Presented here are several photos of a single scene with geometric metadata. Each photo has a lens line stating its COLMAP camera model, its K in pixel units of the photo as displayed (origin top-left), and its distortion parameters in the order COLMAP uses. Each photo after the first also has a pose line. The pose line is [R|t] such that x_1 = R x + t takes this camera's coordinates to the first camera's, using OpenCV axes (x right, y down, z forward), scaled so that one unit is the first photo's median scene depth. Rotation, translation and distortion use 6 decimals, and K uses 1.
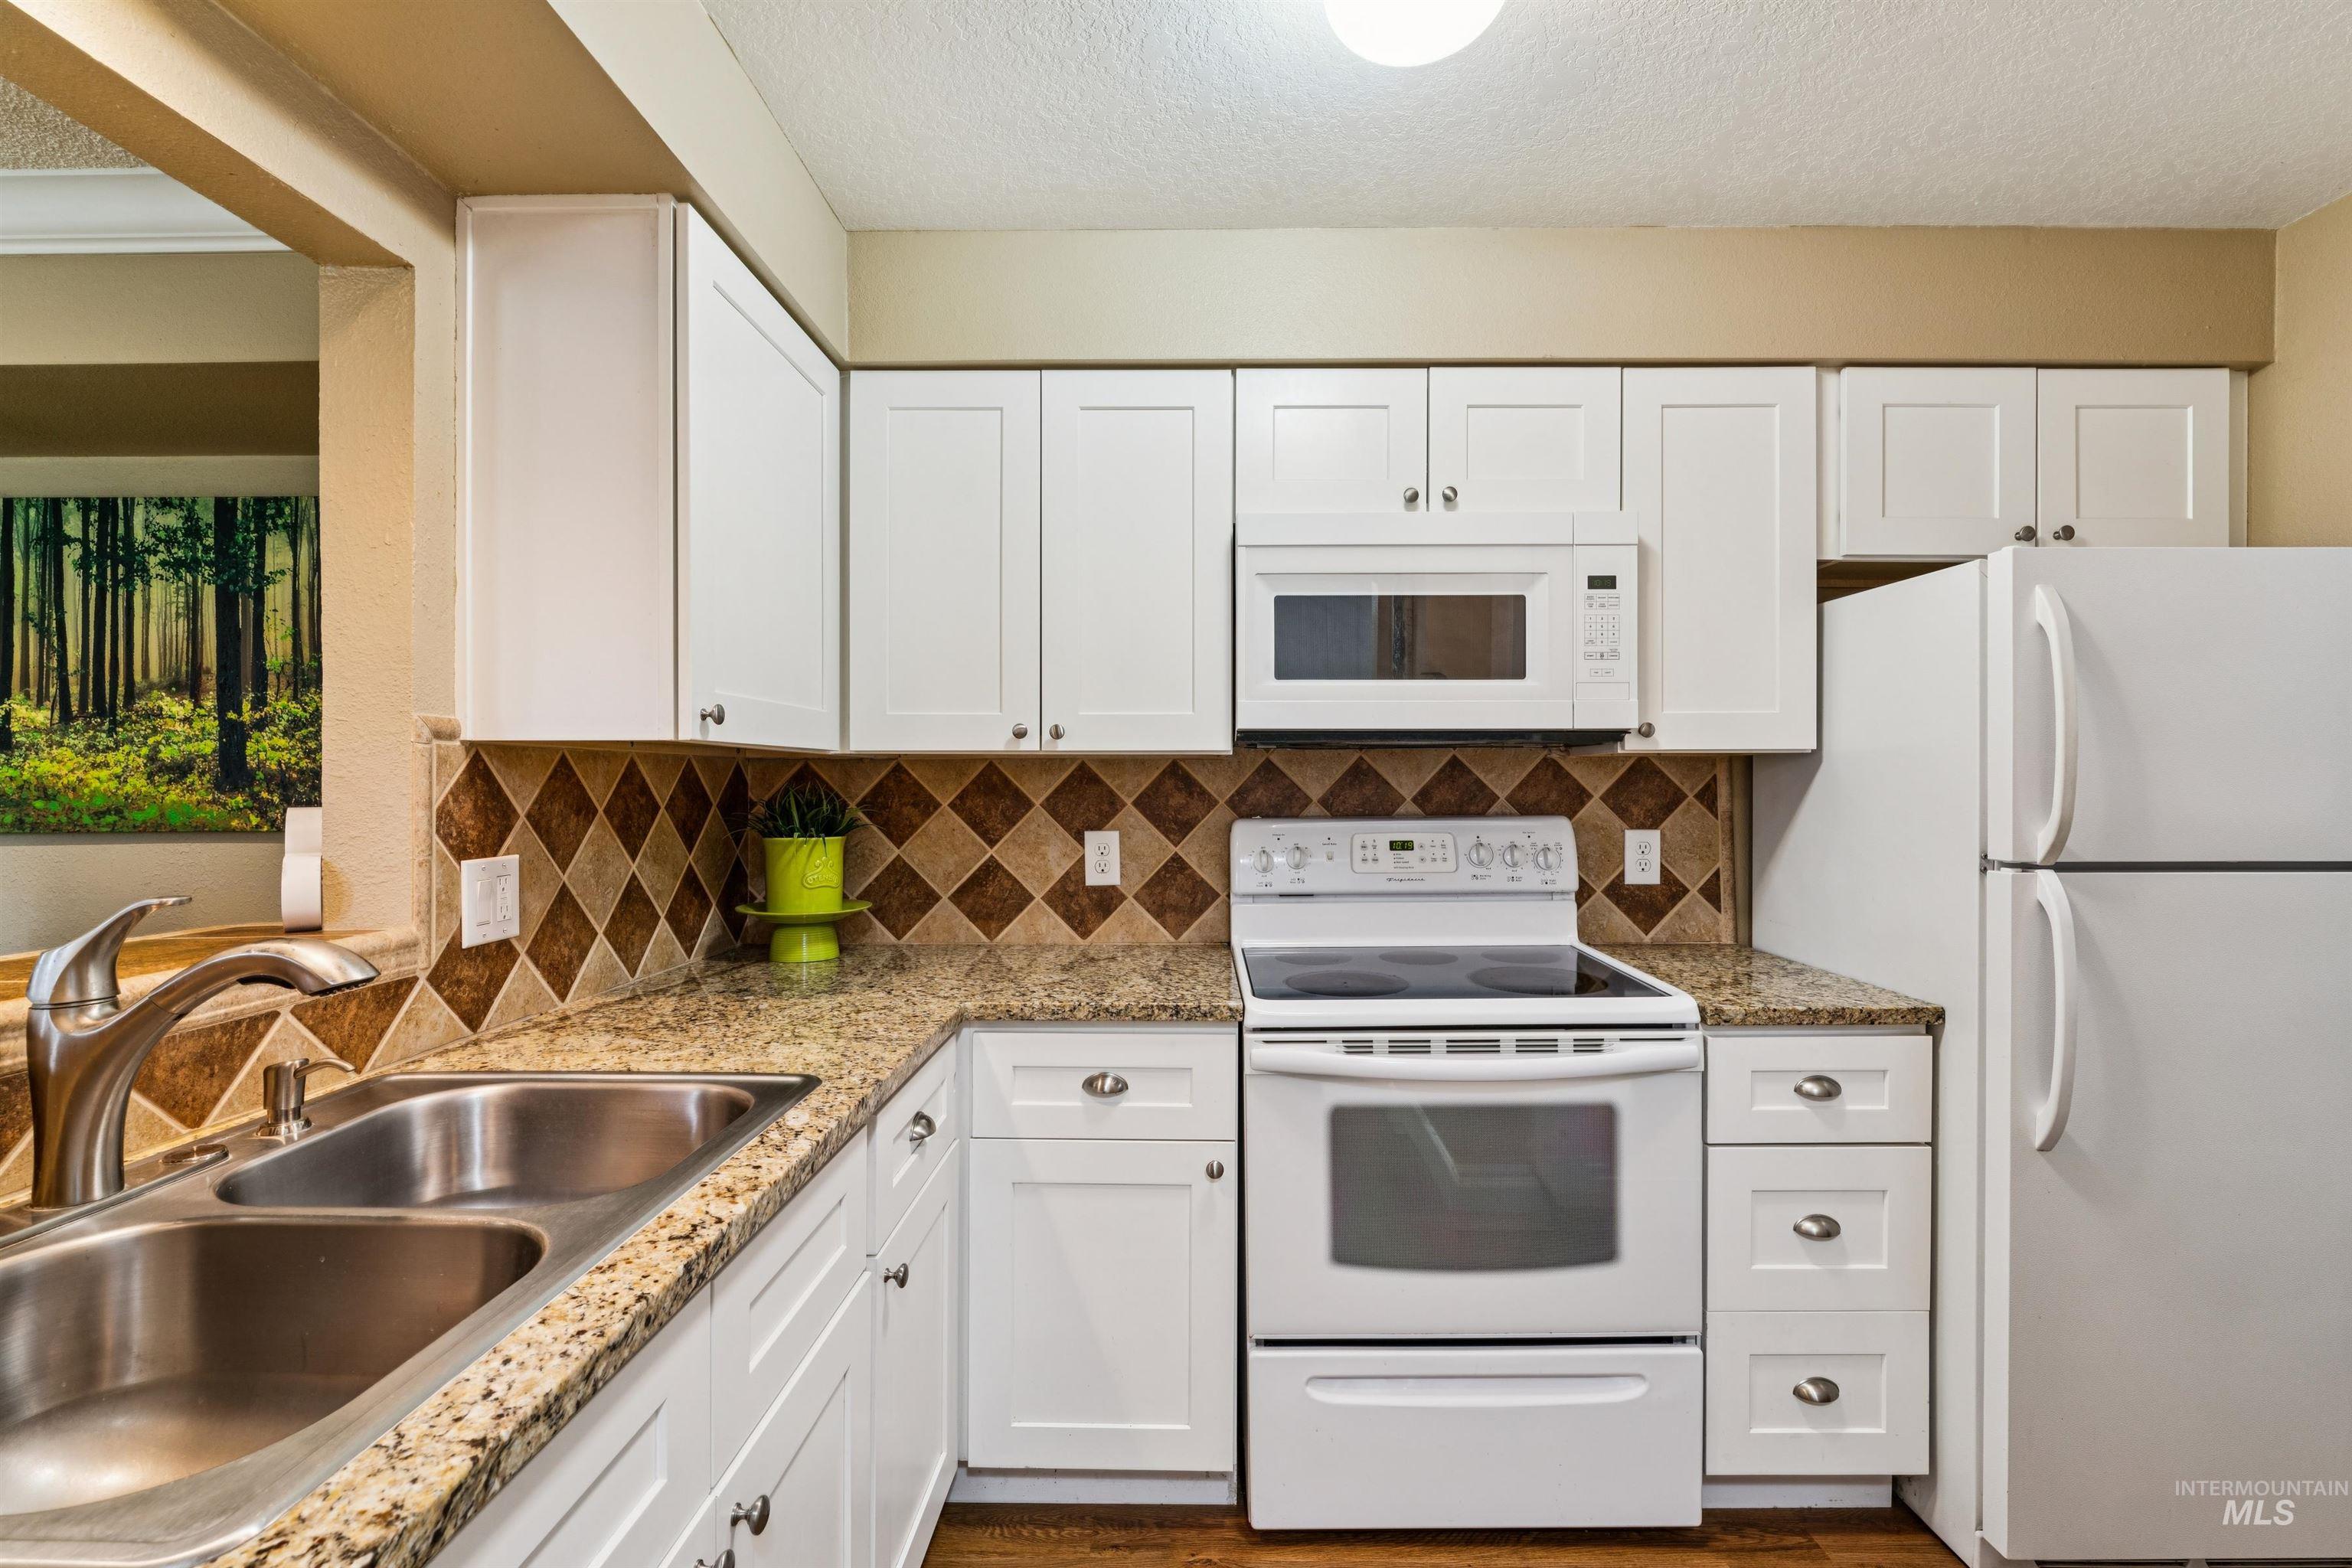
lens RADIAL K [[1055.8, 0, 1180.9], [0, 1055.8, 788.9], [0, 0, 1]] dist [-0.003858, 0.000869]
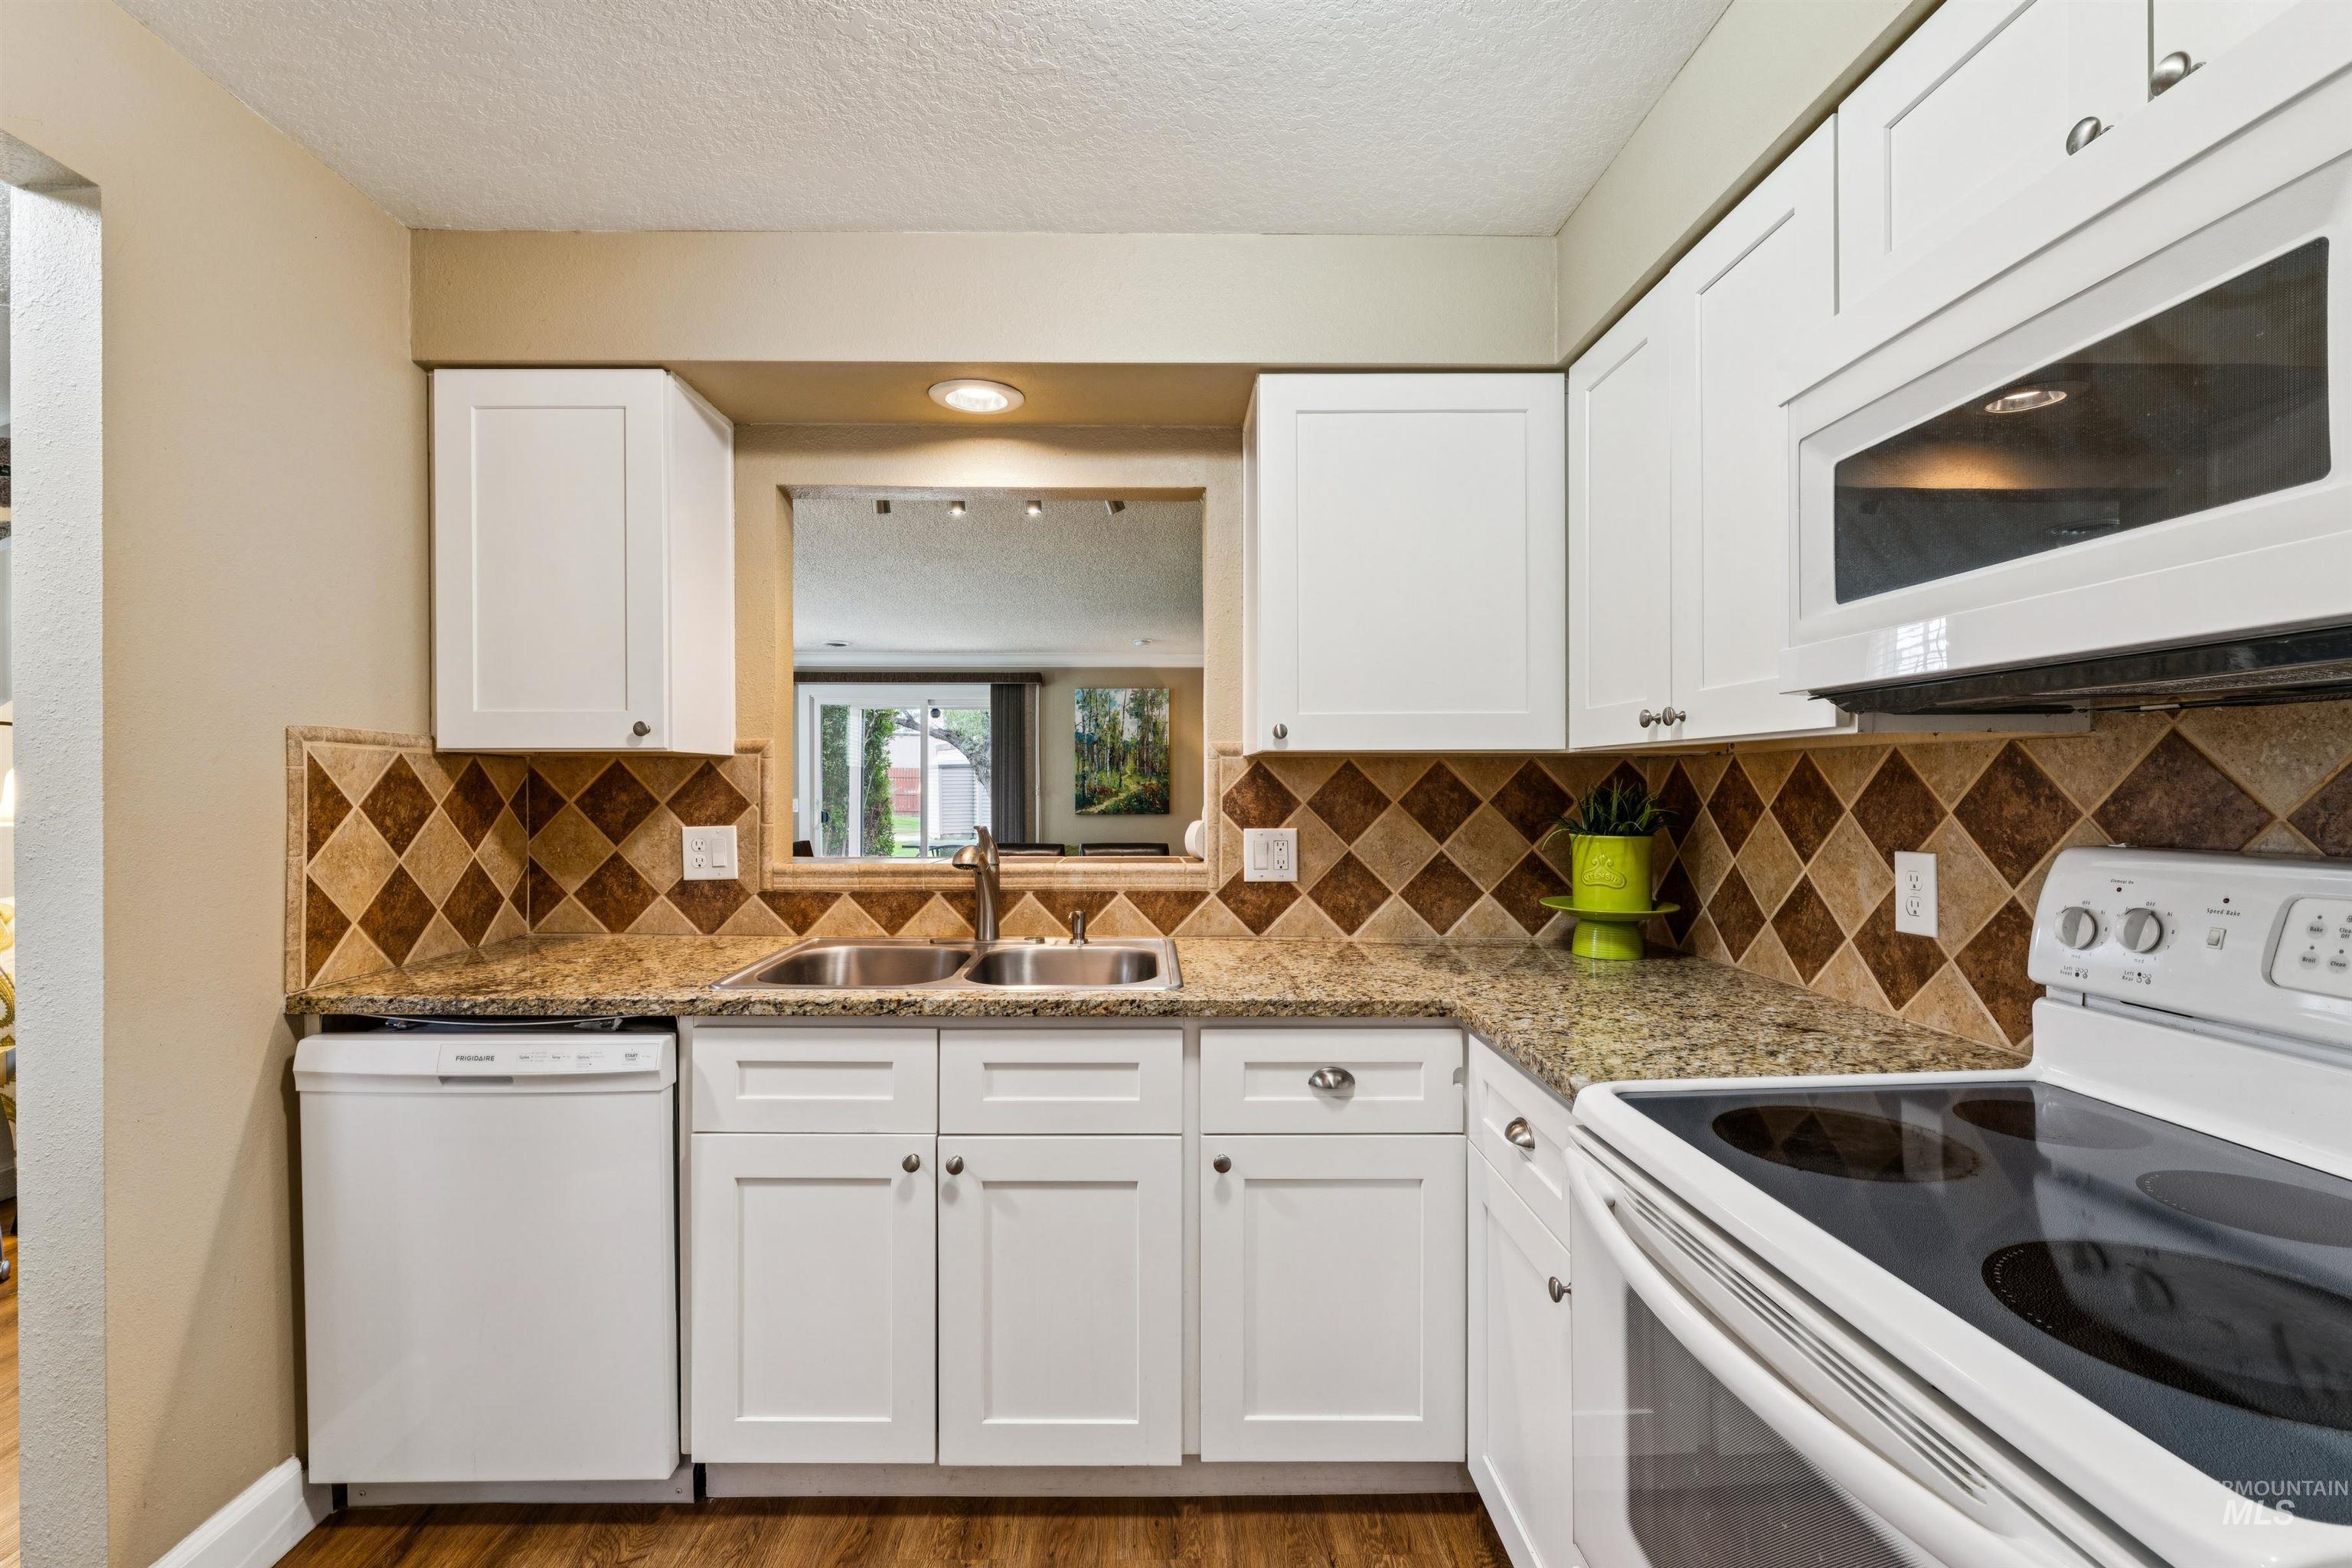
lens RADIAL K [[1005.2, 0, 1157.6], [0, 1005.2, 789.5], [0, 0, 1]] dist [-0.001538, -0.000866]
pose [[0.021871, 0.006416, -0.999740, 0.644673], [-0.005230, 0.999966, 0.006303, -0.001416], [0.999747, 0.005090, 0.021904, 0.603136]]
